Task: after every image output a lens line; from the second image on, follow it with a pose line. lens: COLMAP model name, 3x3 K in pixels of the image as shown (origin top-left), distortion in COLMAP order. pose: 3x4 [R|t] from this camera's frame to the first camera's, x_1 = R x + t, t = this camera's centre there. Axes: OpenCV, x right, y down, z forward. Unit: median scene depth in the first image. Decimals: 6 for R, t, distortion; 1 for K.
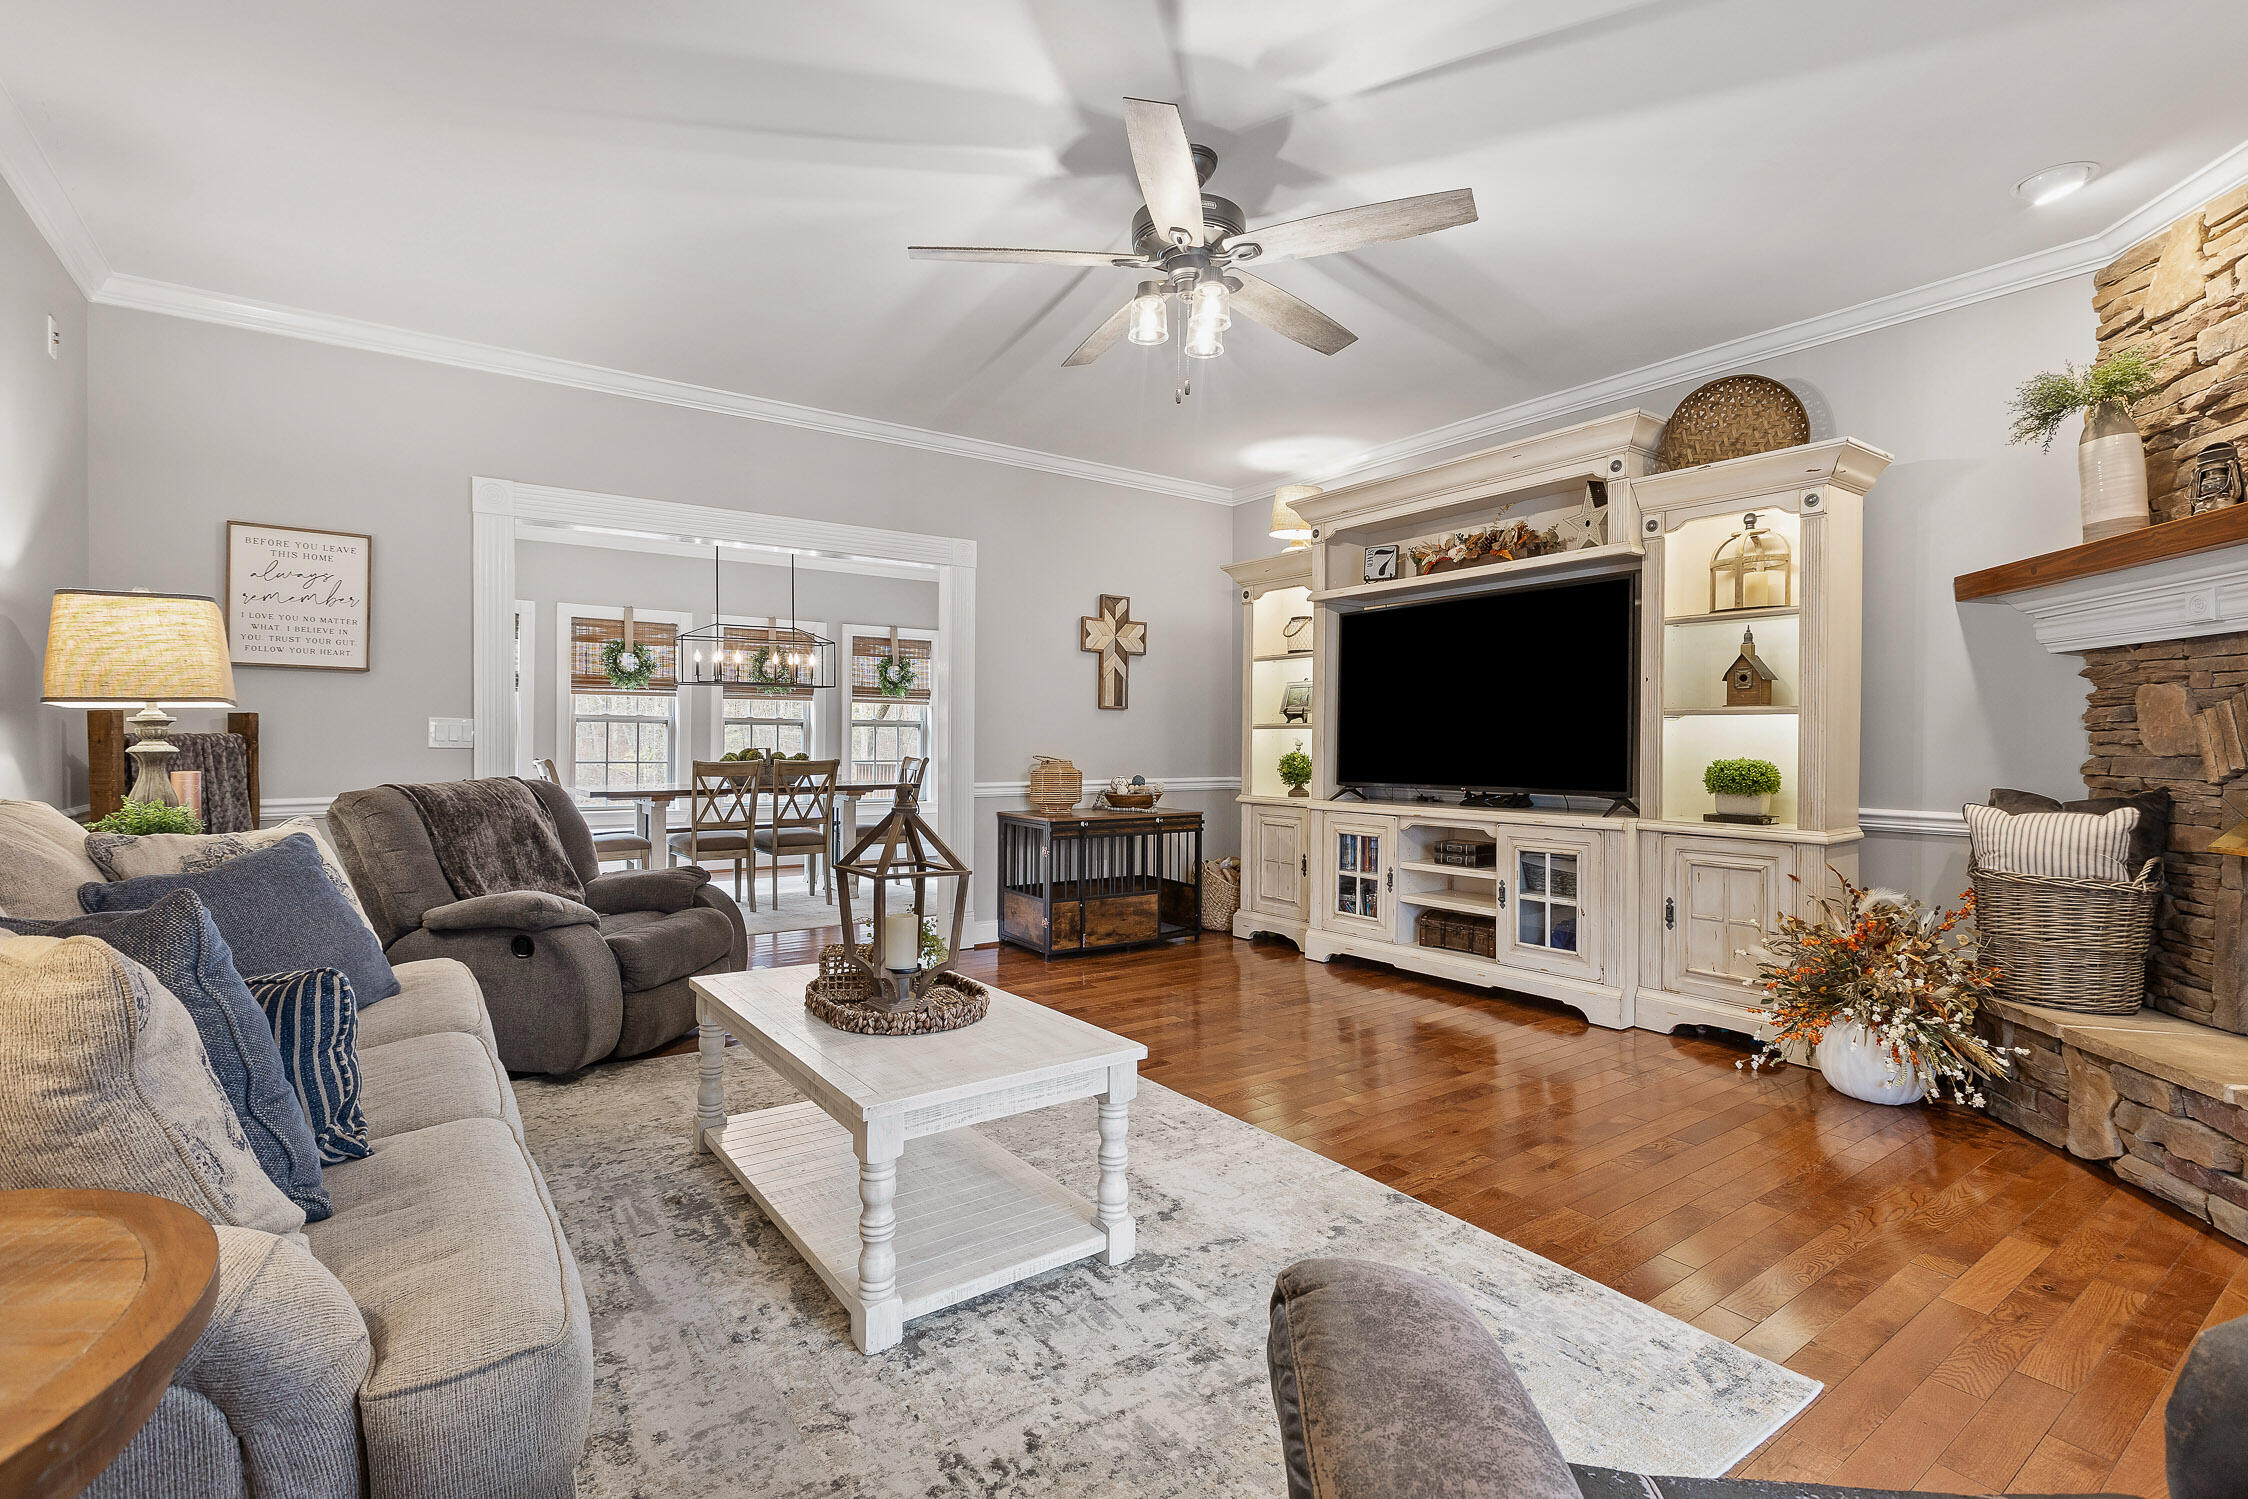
lens RADIAL K [[1021.9, 0, 1126.9], [0, 1021.9, 747.3], [0, 0, 1]] dist [0.001502, 0.000601]
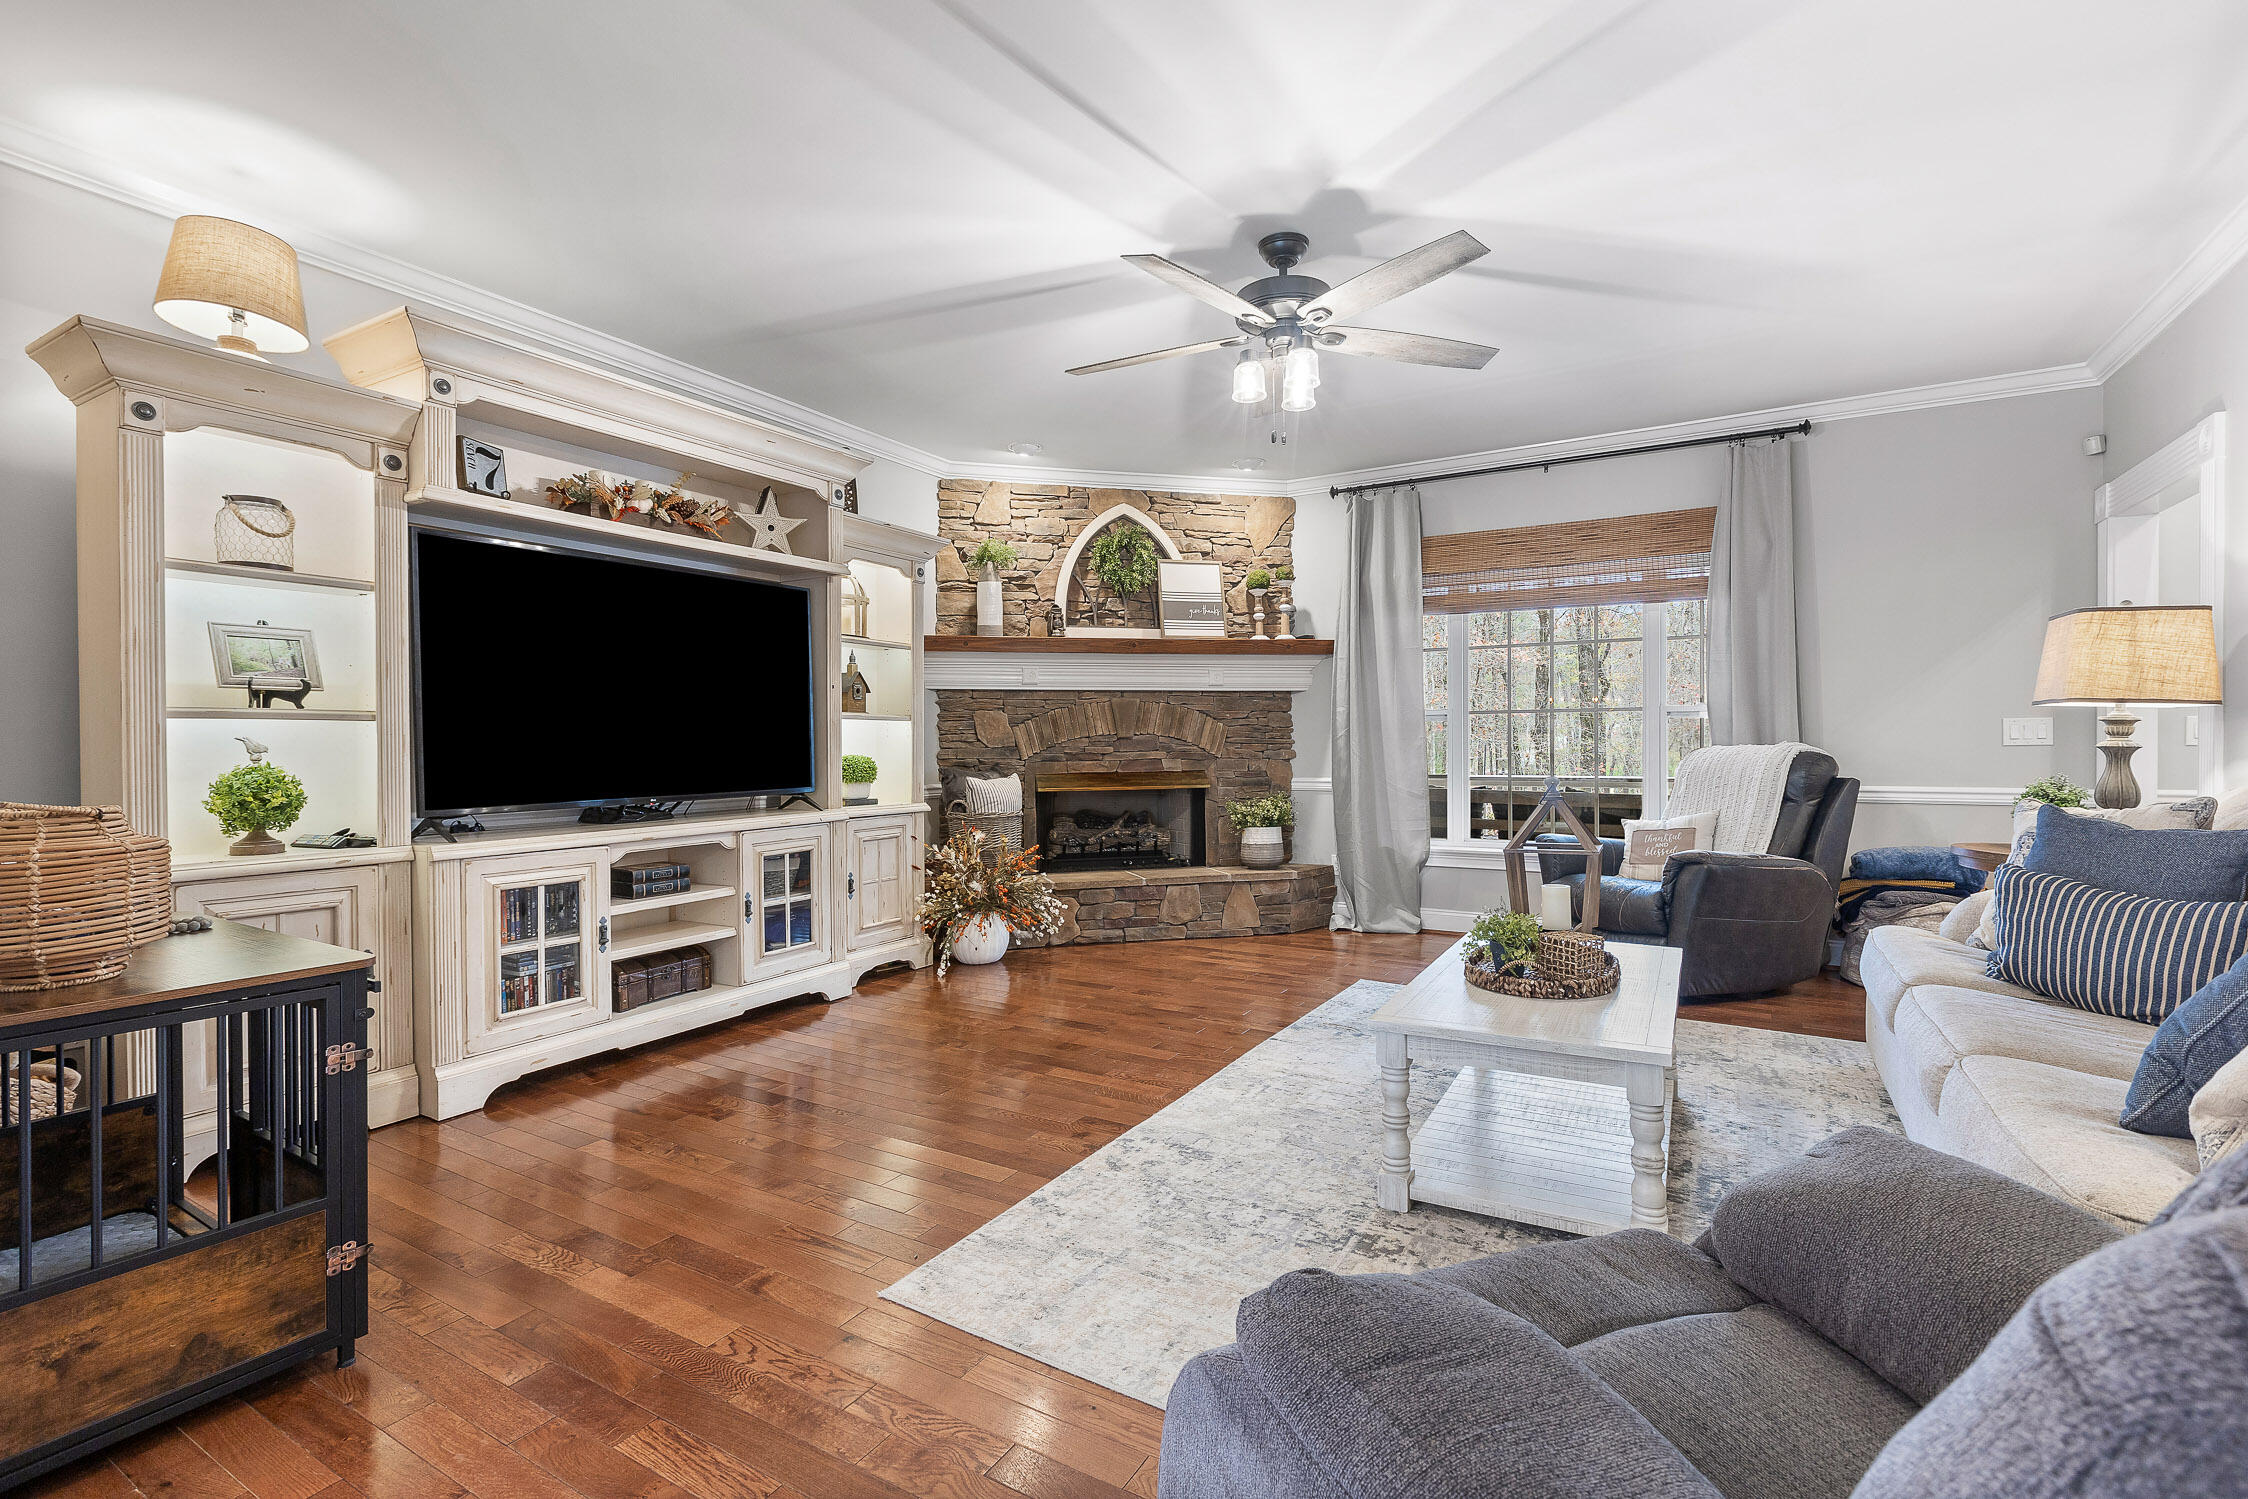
lens RADIAL K [[1006.9, 0, 1126.2], [0, 1006.9, 747.7], [0, 0, 1]] dist [0.000426, -0.000284]
pose [[-0.401268, -0.007942, 0.915926, -0.735563], [0.008490, 0.999887, 0.012390, -0.010616], [-0.915922, 0.012748, -0.401155, 1.295360]]
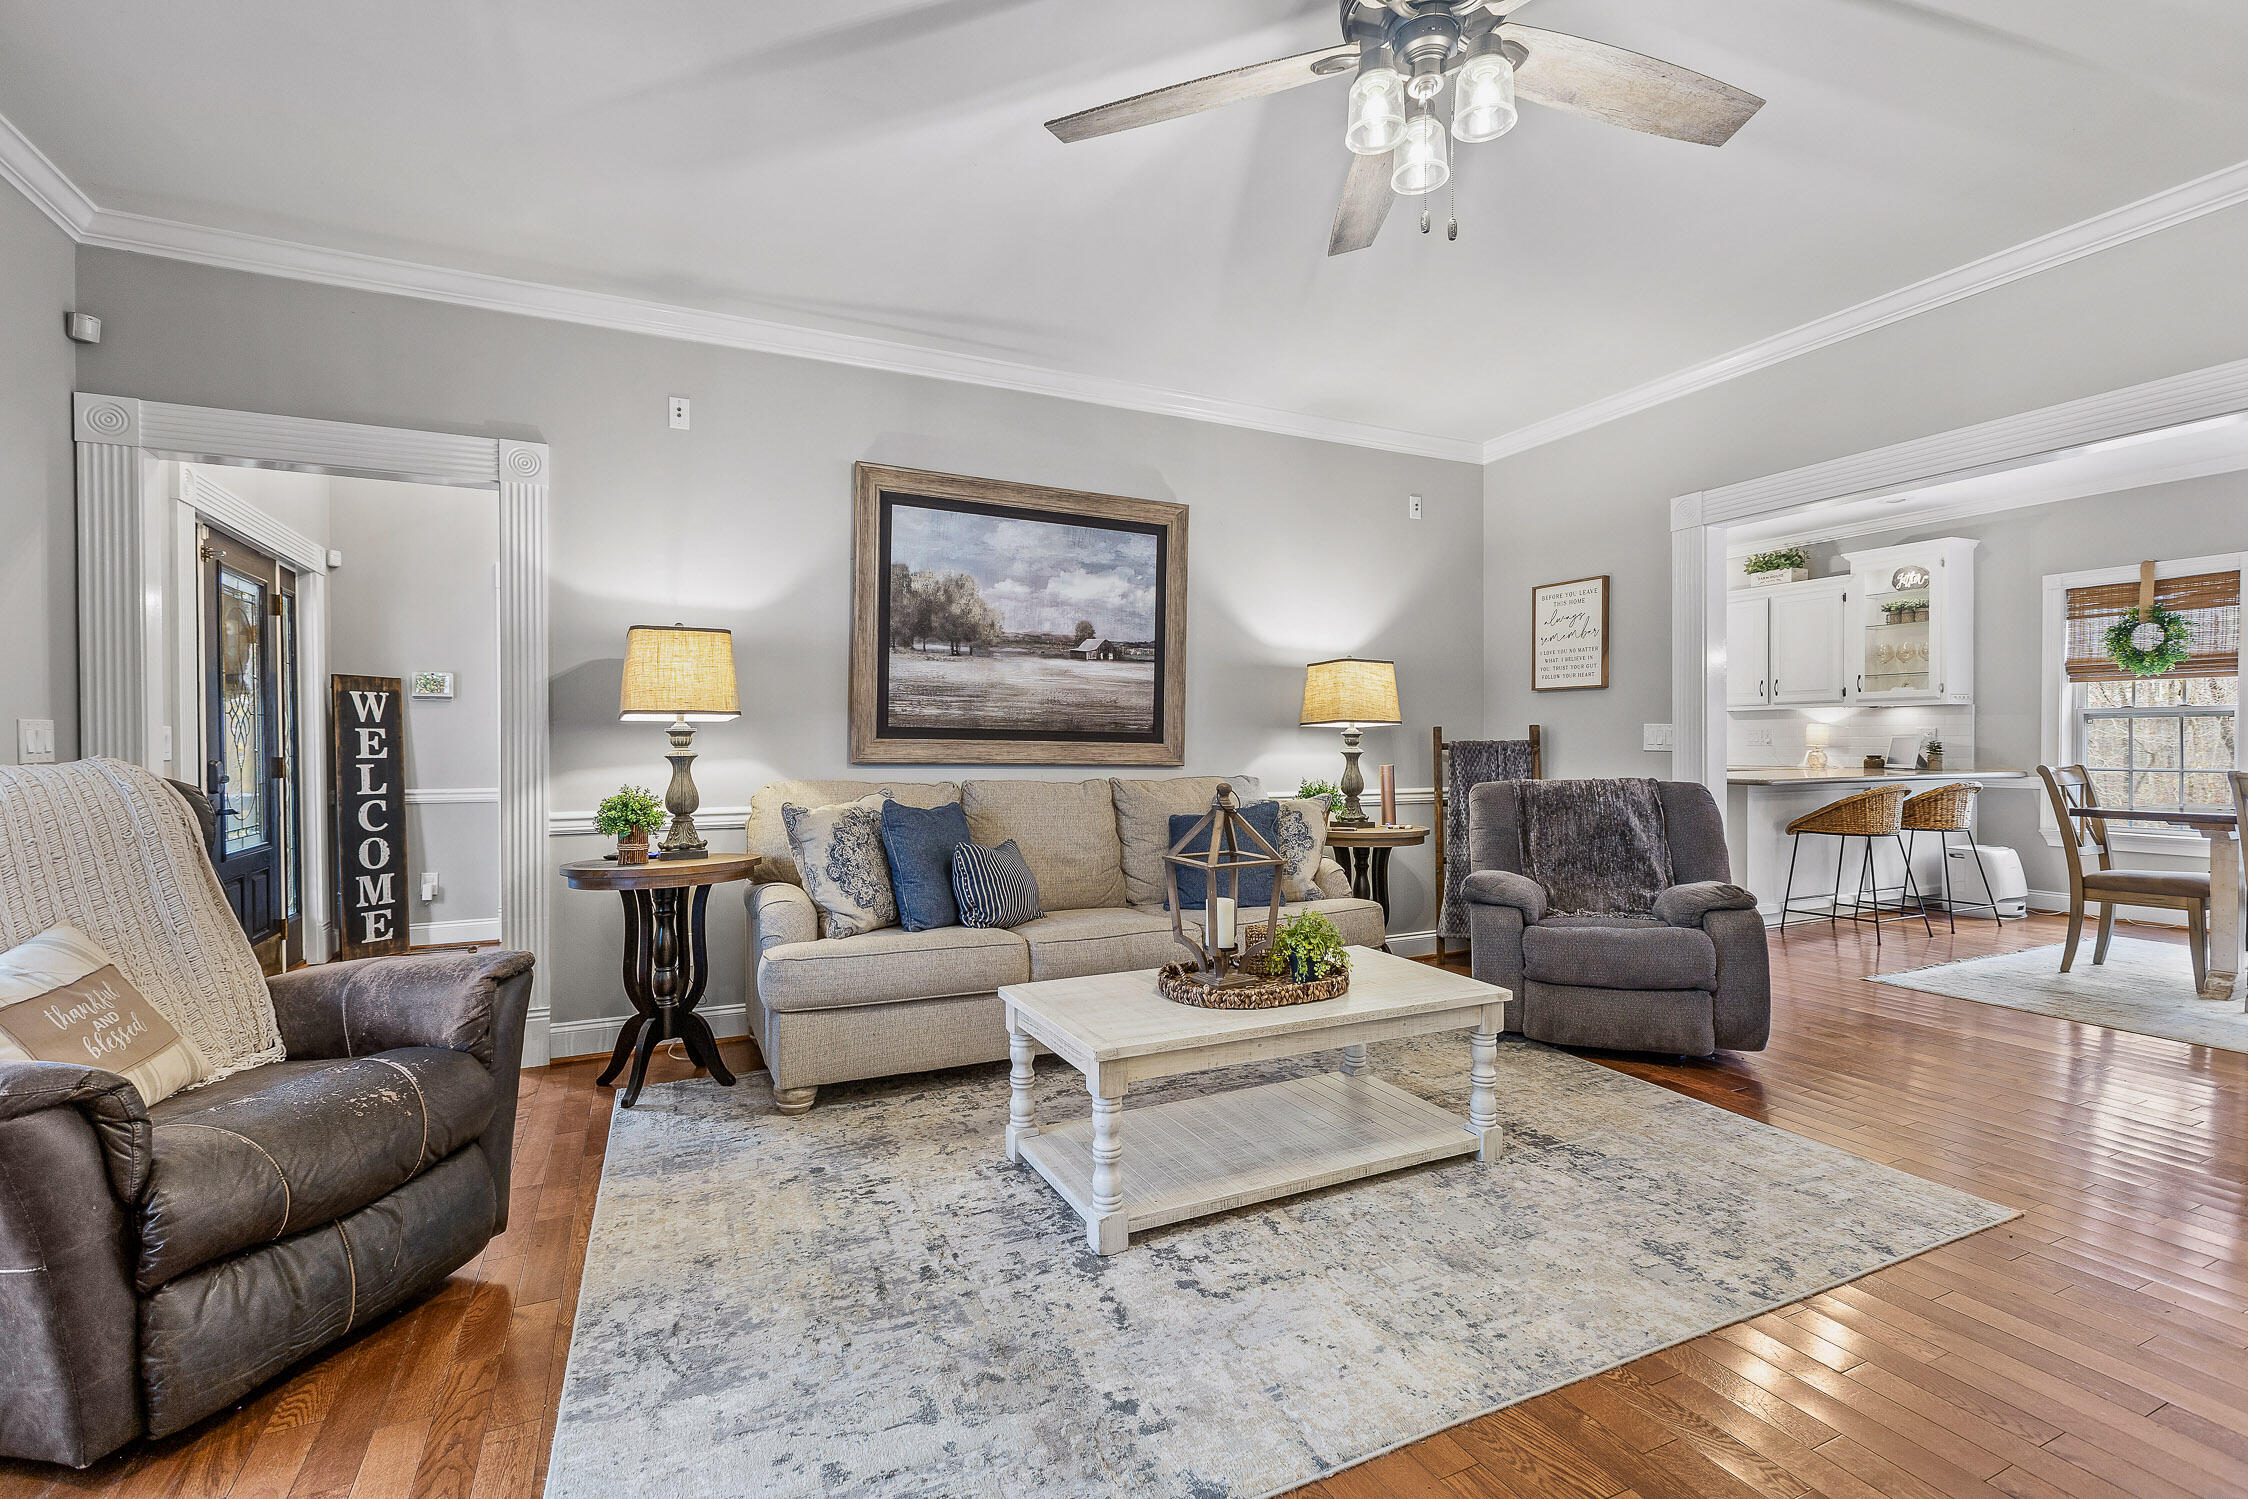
lens RADIAL K [[1006.9, 0, 1125.1], [0, 1006.9, 750.8], [0, 0, 1]] dist [0.000426, -0.000284]
pose [[-0.177498, 0.001592, -0.984120, 0.598229], [-0.002038, 0.999996, 0.001985, -0.000993], [0.984119, 0.002358, -0.177494, 0.732705]]
